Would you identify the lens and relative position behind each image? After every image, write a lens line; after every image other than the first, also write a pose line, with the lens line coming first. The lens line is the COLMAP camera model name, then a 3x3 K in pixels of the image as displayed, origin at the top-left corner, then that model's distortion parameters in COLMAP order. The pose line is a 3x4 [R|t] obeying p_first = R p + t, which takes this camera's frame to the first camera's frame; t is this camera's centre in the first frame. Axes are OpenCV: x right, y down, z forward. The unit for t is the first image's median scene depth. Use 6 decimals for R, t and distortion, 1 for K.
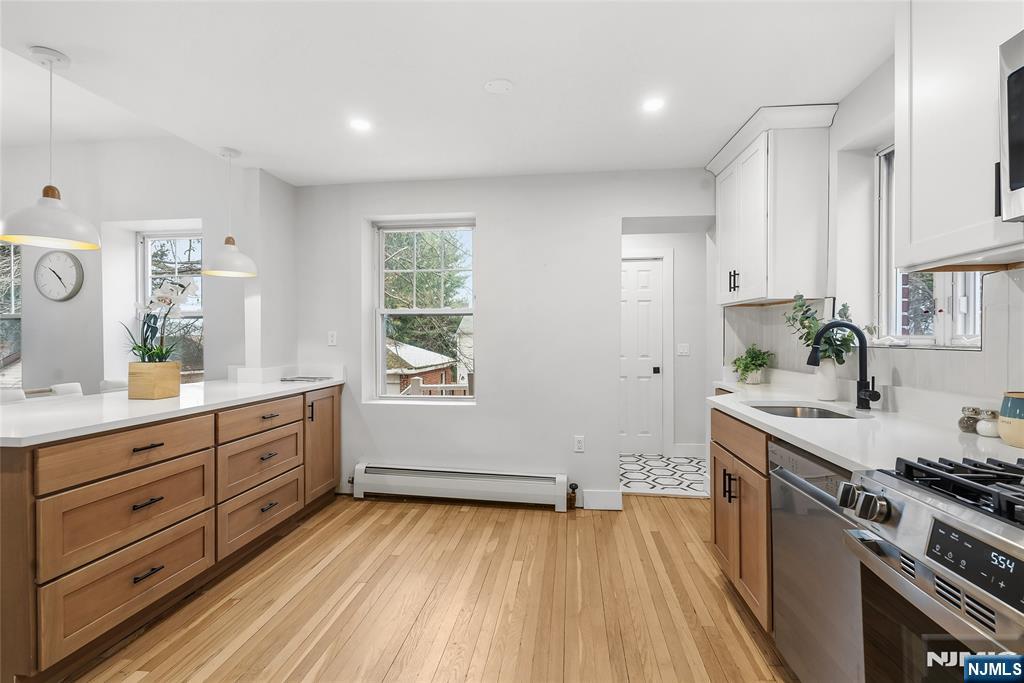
lens RADIAL K [[470.4, 0, 512.0], [0, 470.4, 341.5], [0, 0, 1]] dist [-0.002877, -0.000324]
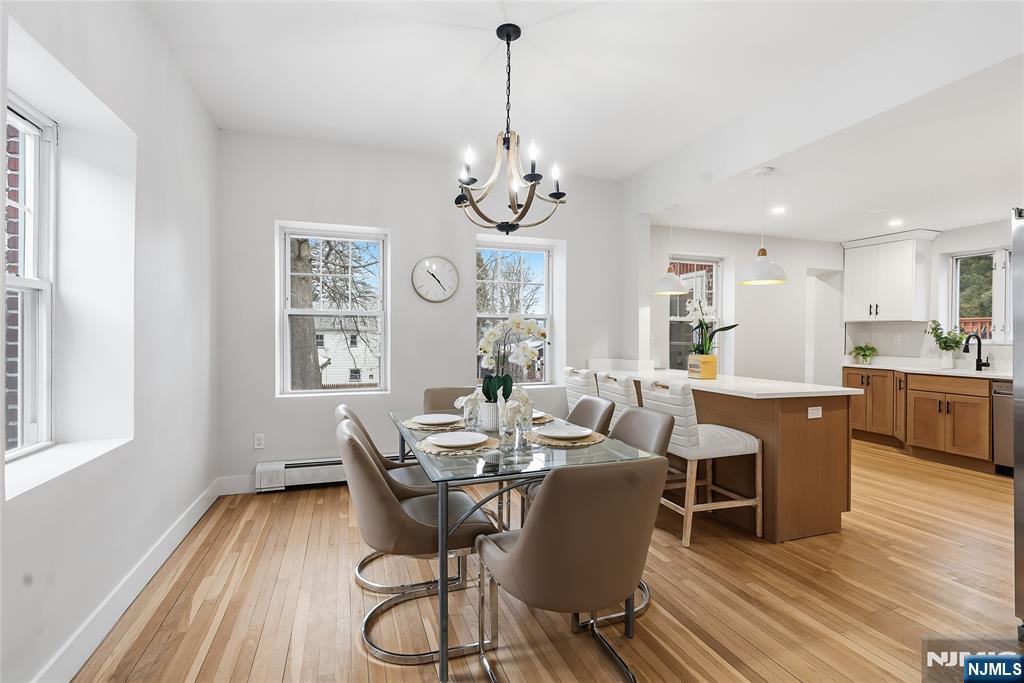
lens RADIAL K [[476.9, 0, 511.8], [0, 476.9, 345.7], [0, 0, 1]] dist [0.000943, 0.000520]
pose [[0.899045, 0.000711, 0.437855, -1.508152], [-0.006020, 0.999924, 0.010737, 0.004925], [-0.437814, -0.012289, 0.898982, -0.088501]]
